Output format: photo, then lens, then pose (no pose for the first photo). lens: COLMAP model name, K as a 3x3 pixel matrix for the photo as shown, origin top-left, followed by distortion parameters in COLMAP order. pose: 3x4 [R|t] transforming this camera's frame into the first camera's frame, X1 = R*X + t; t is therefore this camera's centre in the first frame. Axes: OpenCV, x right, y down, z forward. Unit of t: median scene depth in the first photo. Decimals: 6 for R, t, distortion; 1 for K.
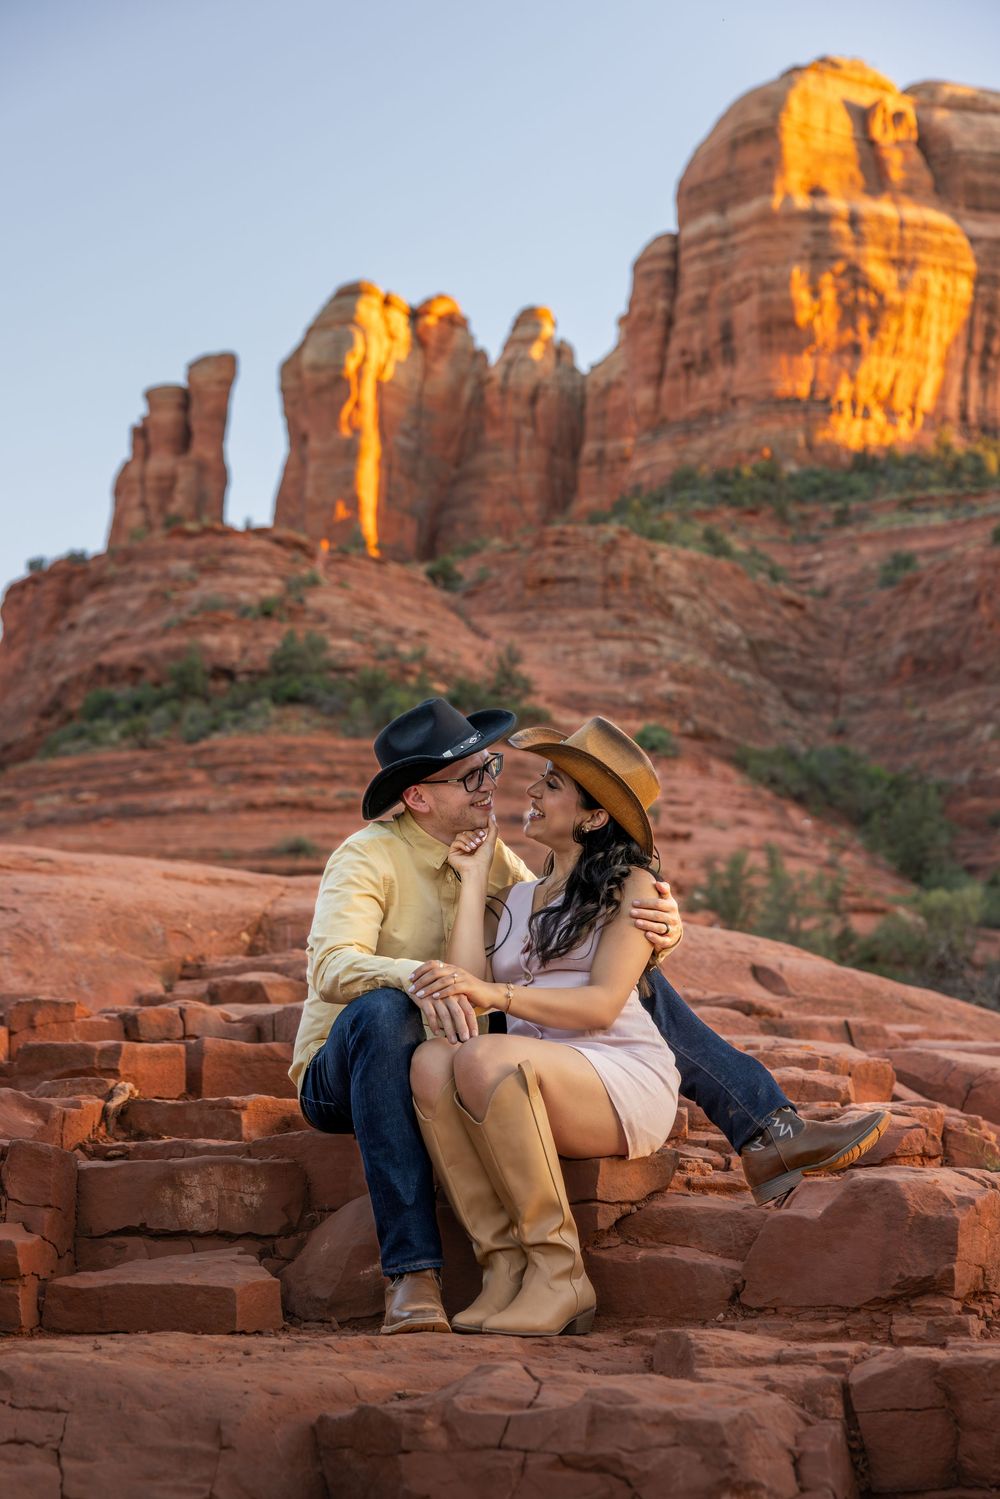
lens RADIAL K [[2381.5, 0, 497.1], [0, 2381.5, 796.8], [0, 0, 1]] dist [0.023147, 0.002967]
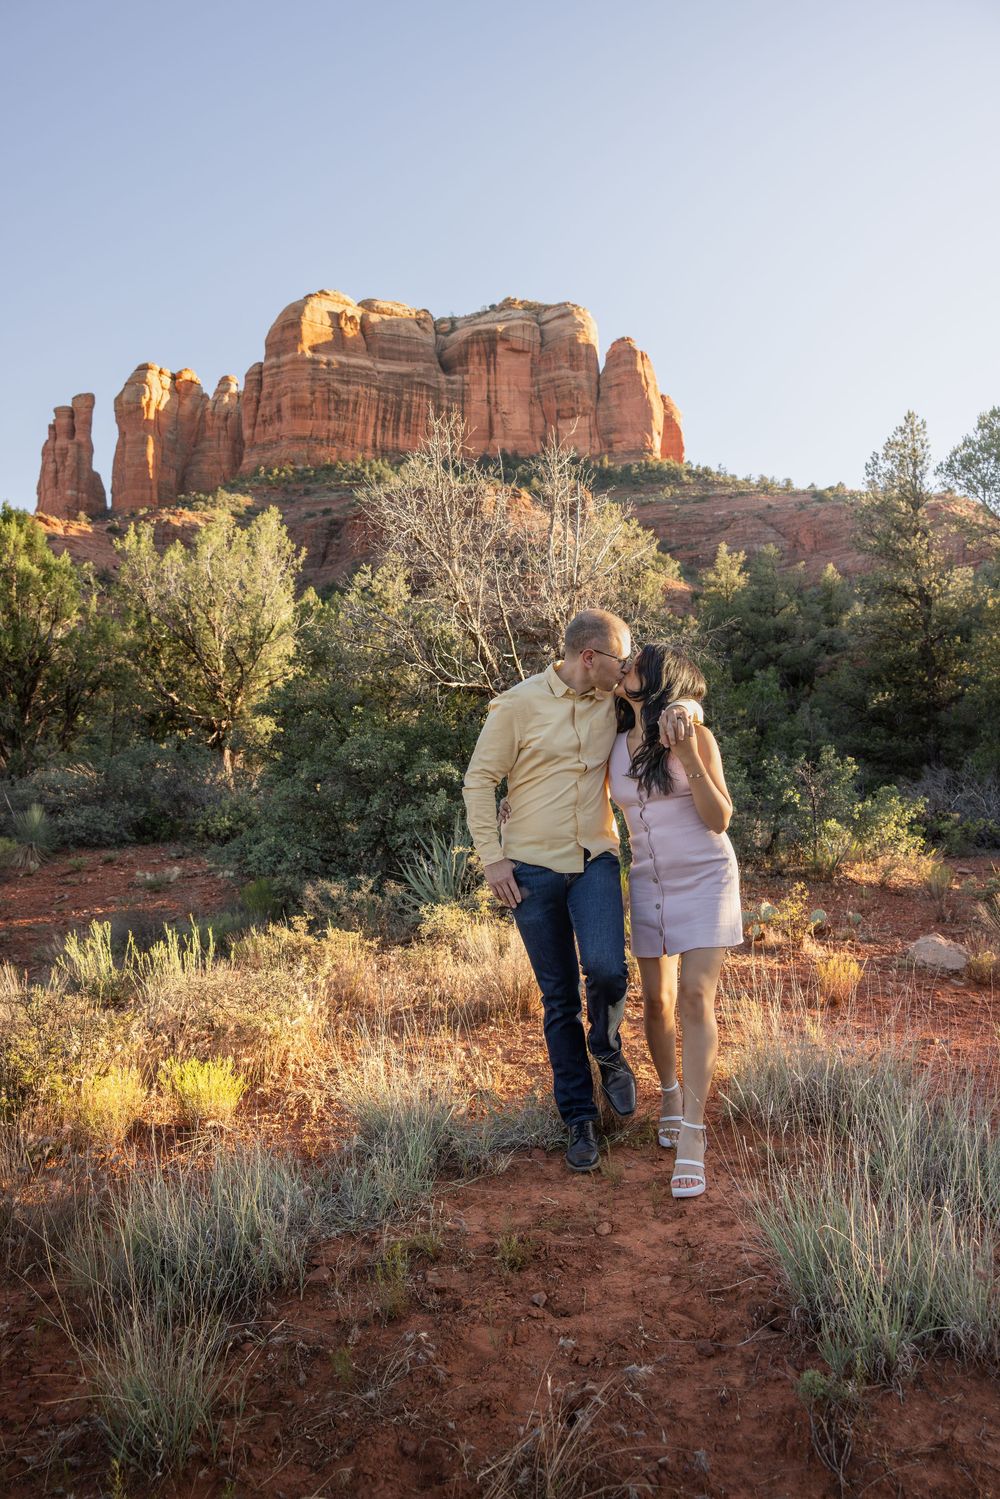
lens RADIAL K [[1166.8, 0, 477.2], [0, 1166.8, 778.2], [0, 0, 1]] dist [-0.002171, 0.000357]
pose [[0.988470, -0.016487, 0.150515, 0.110223], [-0.009475, 0.985370, 0.170163, -0.021974], [-0.151118, -0.169627, 0.973853, -0.289433]]
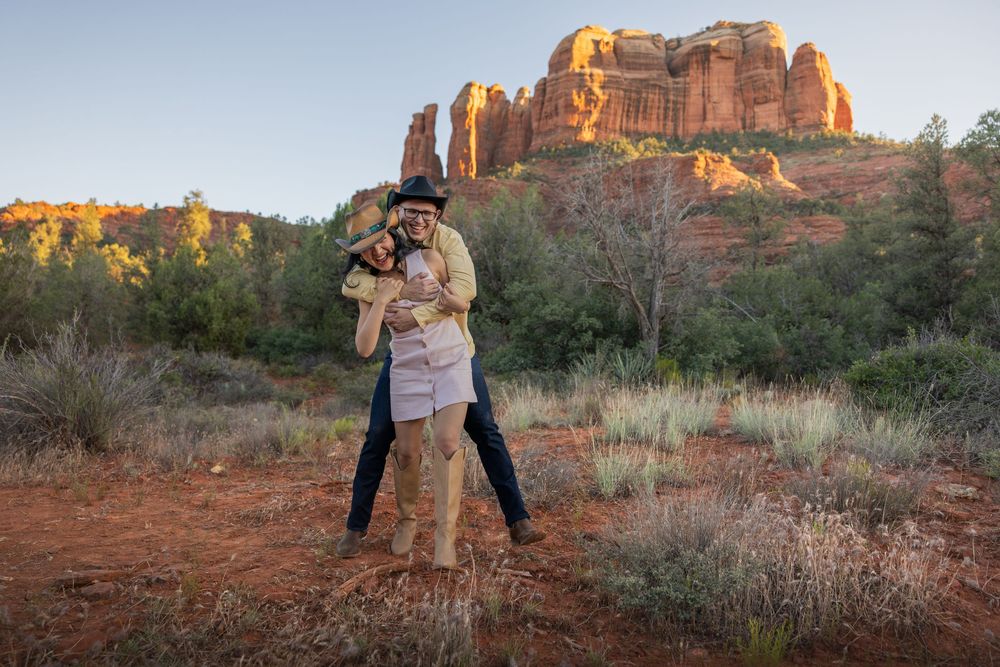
lens RADIAL K [[805.4, 0, 483.5], [0, 805.4, 340.2], [0, 0, 1]] dist [0.004843, 0.006935]
pose [[0.994896, 0.008674, -0.100535, 0.111578], [0.006336, 0.988962, 0.148031, -0.022309], [0.100709, -0.147912, 0.983860, -0.297662]]
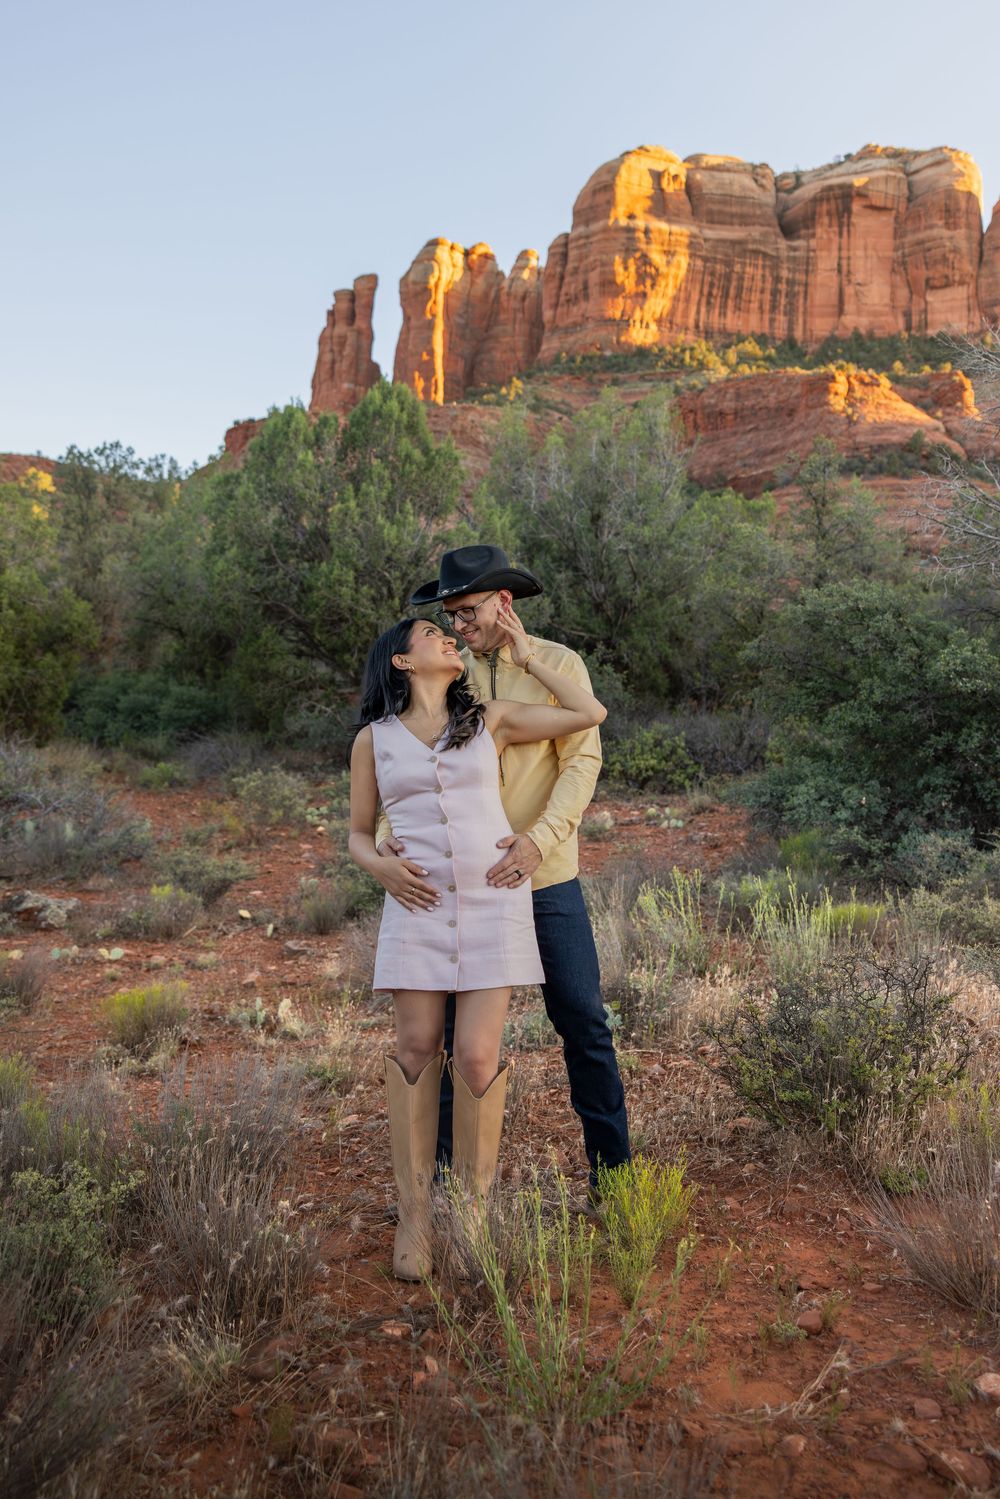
lens RADIAL K [[1401.7, 0, 495.5], [0, 1401.7, 660.7], [0, 0, 1]] dist [0.008267, 0.008459]
pose [[0.997462, 0.023934, -0.067061, 0.106825], [-0.015154, 0.991593, 0.128502, -0.021436], [0.069572, -0.127159, 0.989439, -0.288275]]
